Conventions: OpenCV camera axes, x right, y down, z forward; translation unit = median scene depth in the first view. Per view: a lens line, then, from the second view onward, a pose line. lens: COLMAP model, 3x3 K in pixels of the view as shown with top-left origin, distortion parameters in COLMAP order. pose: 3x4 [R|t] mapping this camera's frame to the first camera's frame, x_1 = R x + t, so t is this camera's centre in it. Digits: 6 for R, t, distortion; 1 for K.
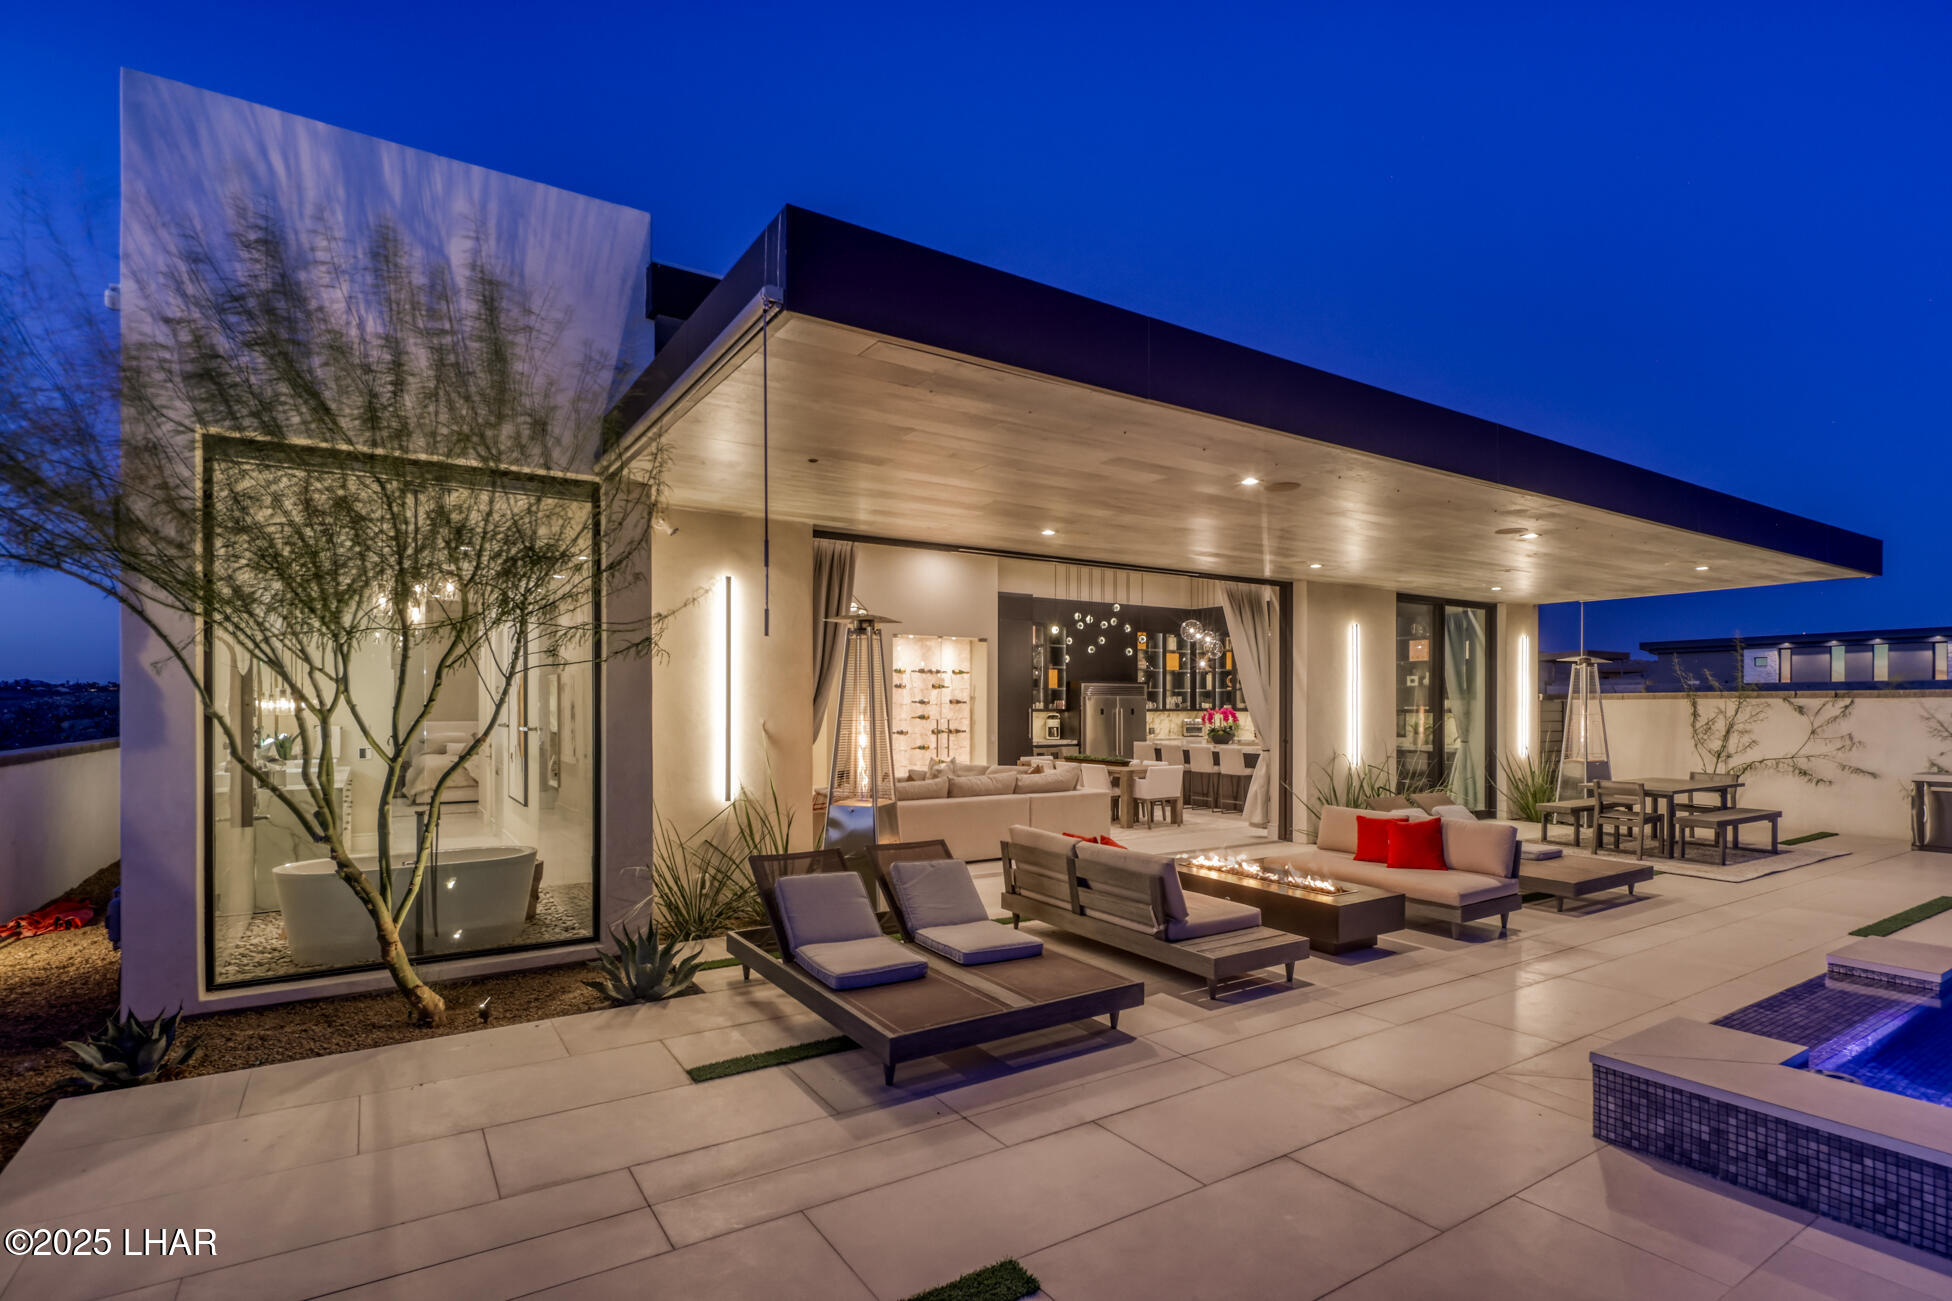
lens RADIAL K [[942.4, 0, 985.1], [0, 942.4, 708.8], [0, 0, 1]] dist [0.009579, -0.006359]
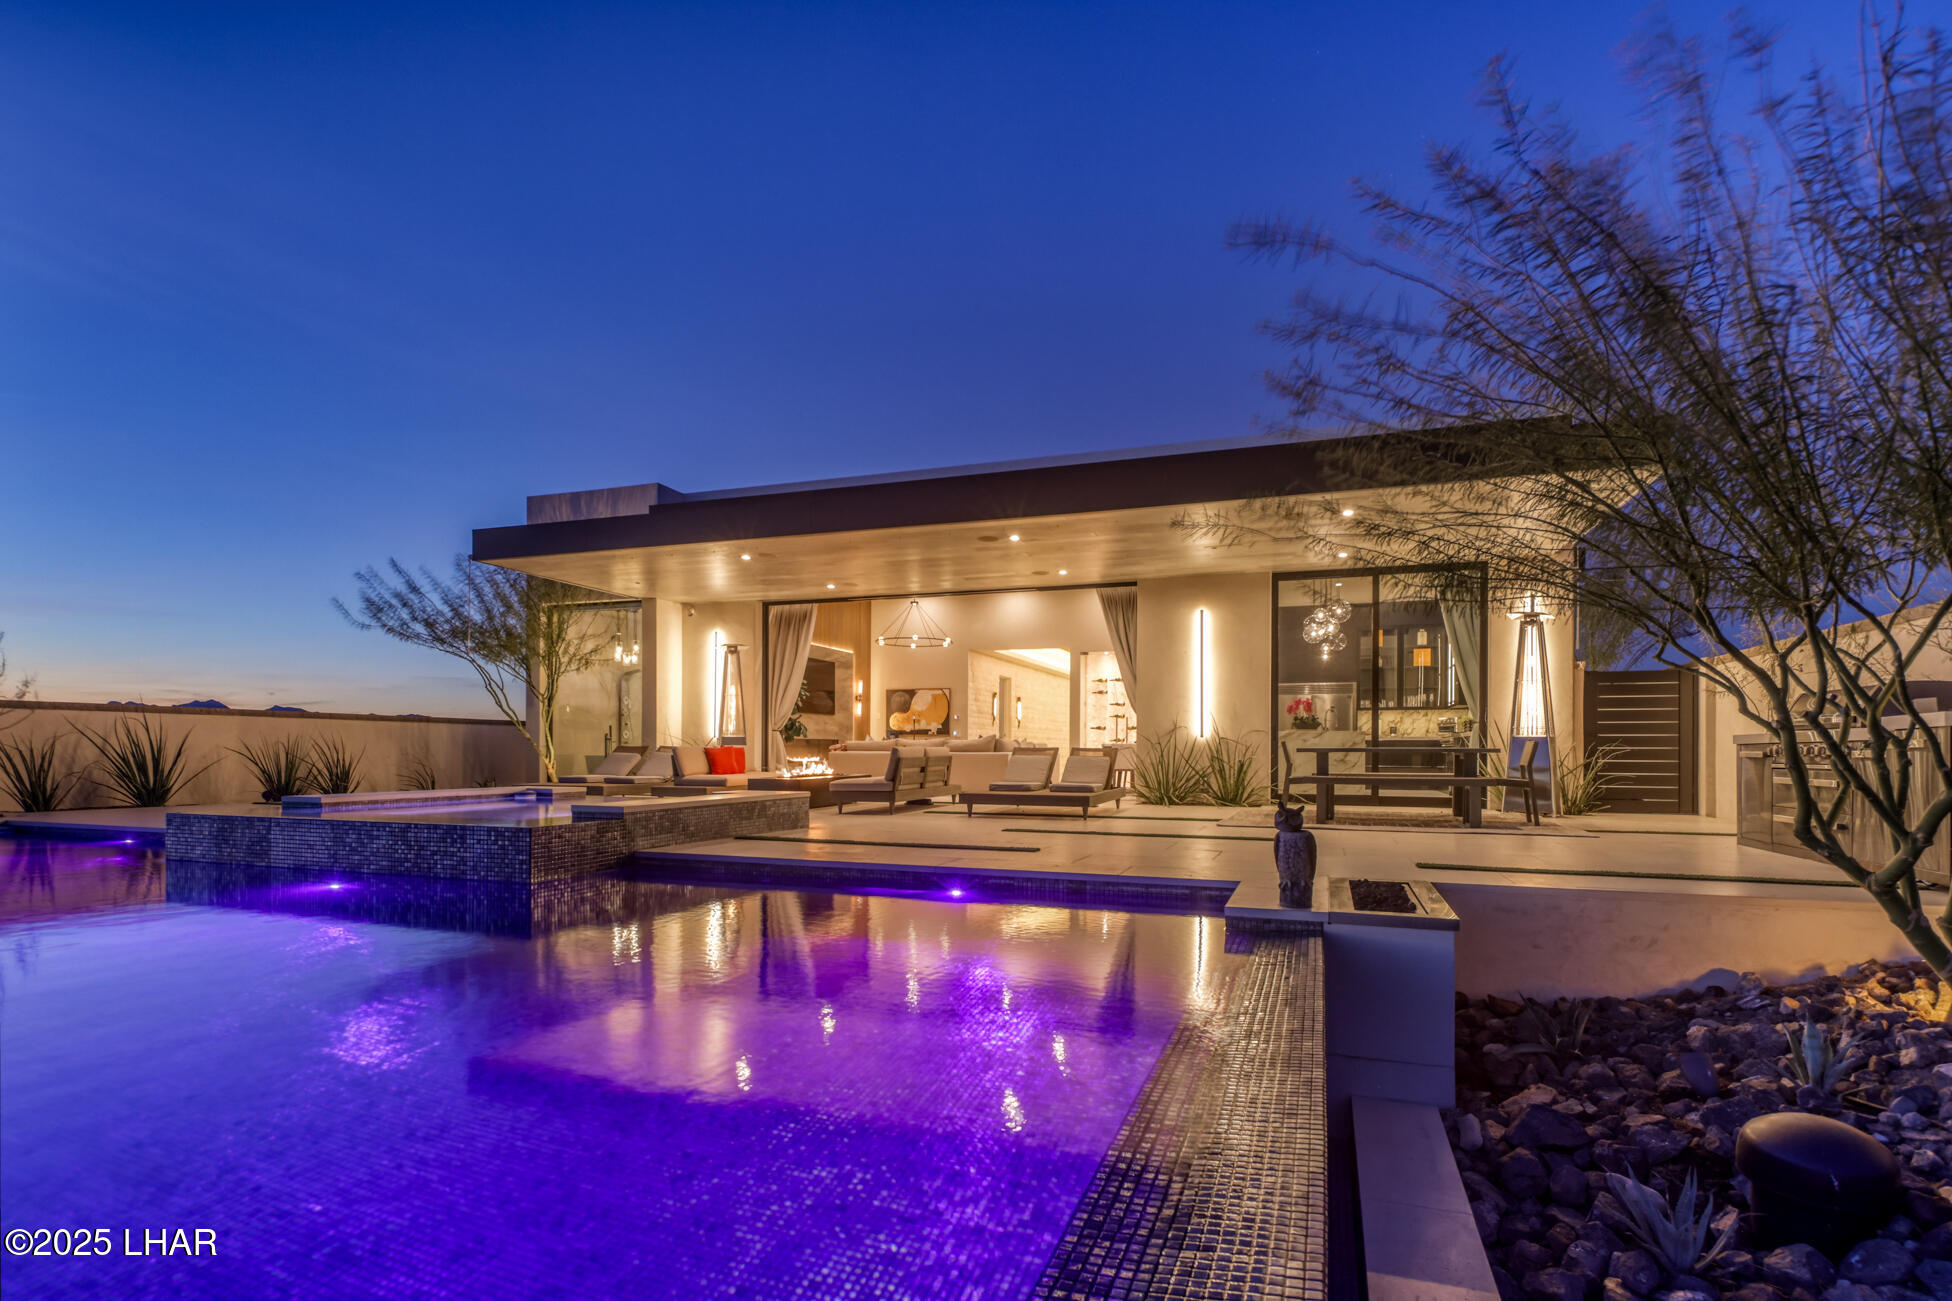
lens RADIAL K [[942.4, 0, 995.8], [0, 942.4, 751.2], [0, 0, 1]] dist [0.009579, -0.006359]
pose [[0.617077, 0.002321, -0.786900, 1.794480], [-0.005797, 0.999982, -0.001597, 0.129458], [0.786882, 0.005547, 0.617079, 0.193802]]
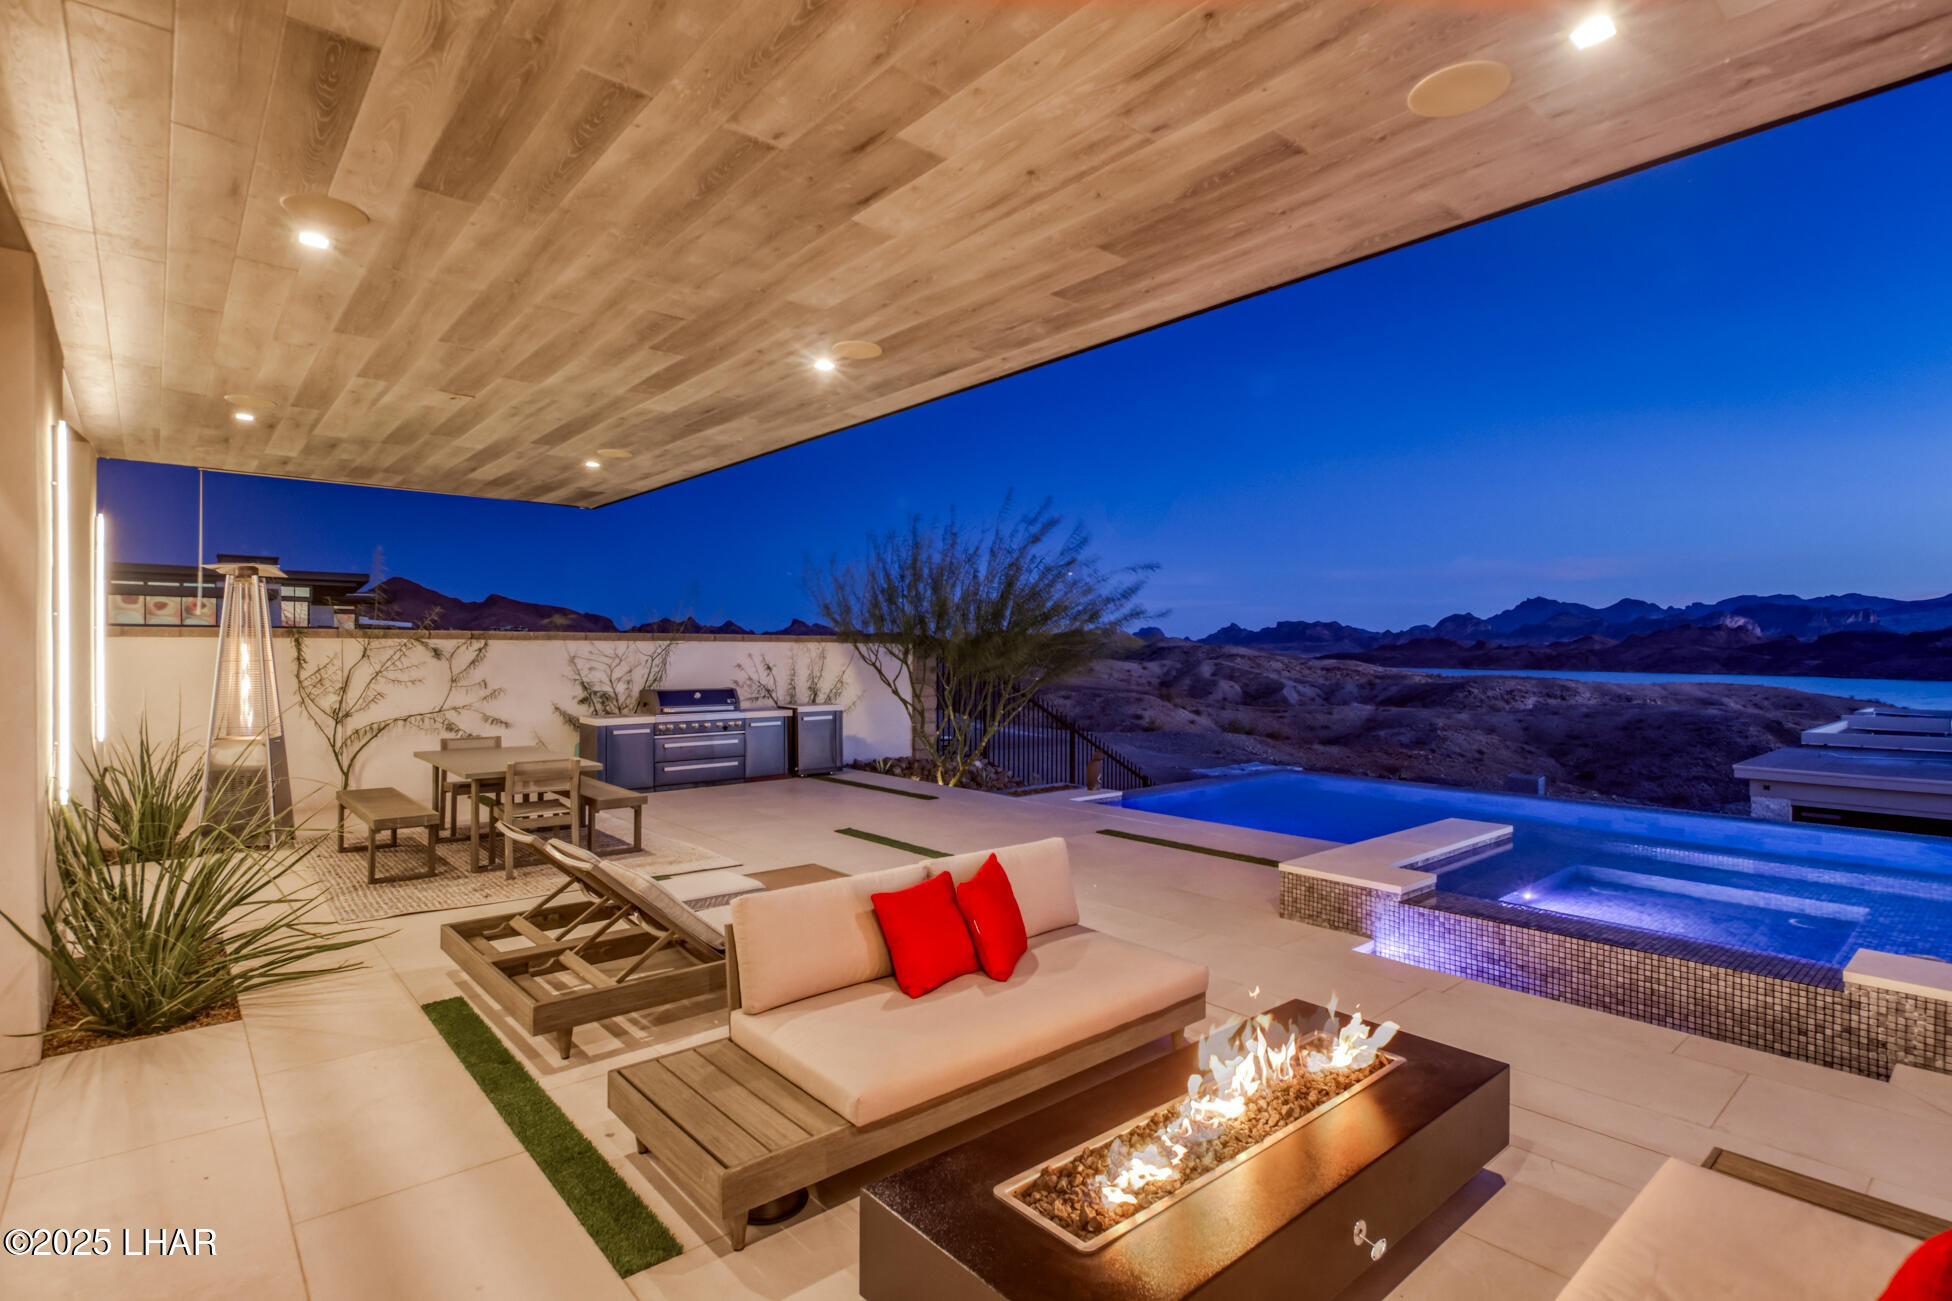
lens RADIAL K [[942.4, 0, 985.4], [0, 942.4, 661.1], [0, 0, 1]] dist [0.009579, -0.006359]
pose [[-0.141374, -0.008388, 0.989921, -0.044605], [0.000827, 0.999963, 0.008591, 0.002282], [-0.989956, 0.002033, -0.141362, 1.109036]]
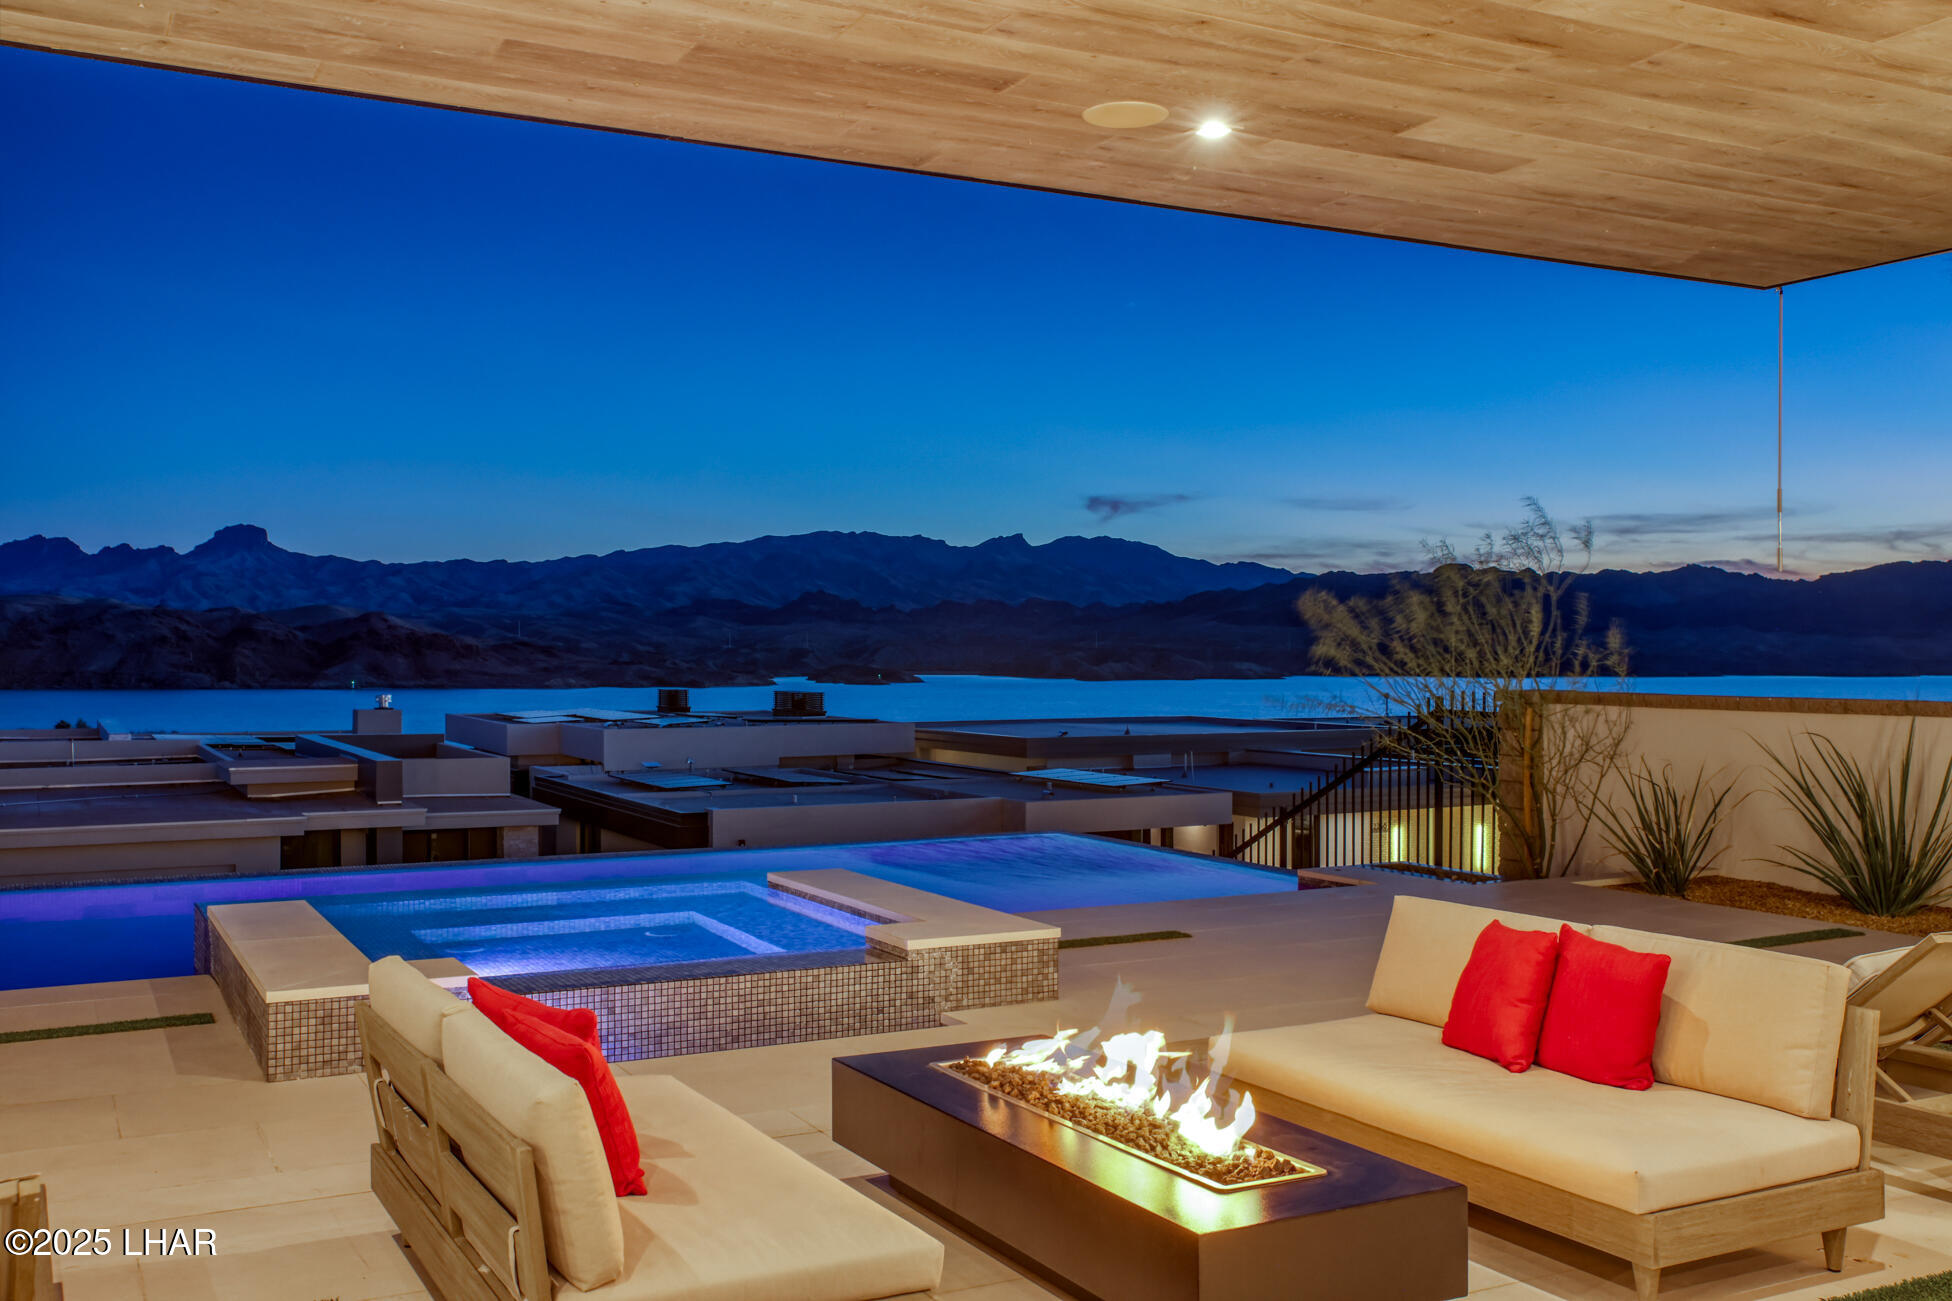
lens RADIAL K [[1800.7, 0, 977.9], [0, 1800.7, 646.9], [0, 0, 1]] dist [-0.008929, 0.000000]
pose [[-0.995928, -0.000846, 0.090145, 0.272905], [-0.000824, 1.000000, 0.000282, 0.007490], [-0.090145, 0.000207, -0.995929, 1.610858]]
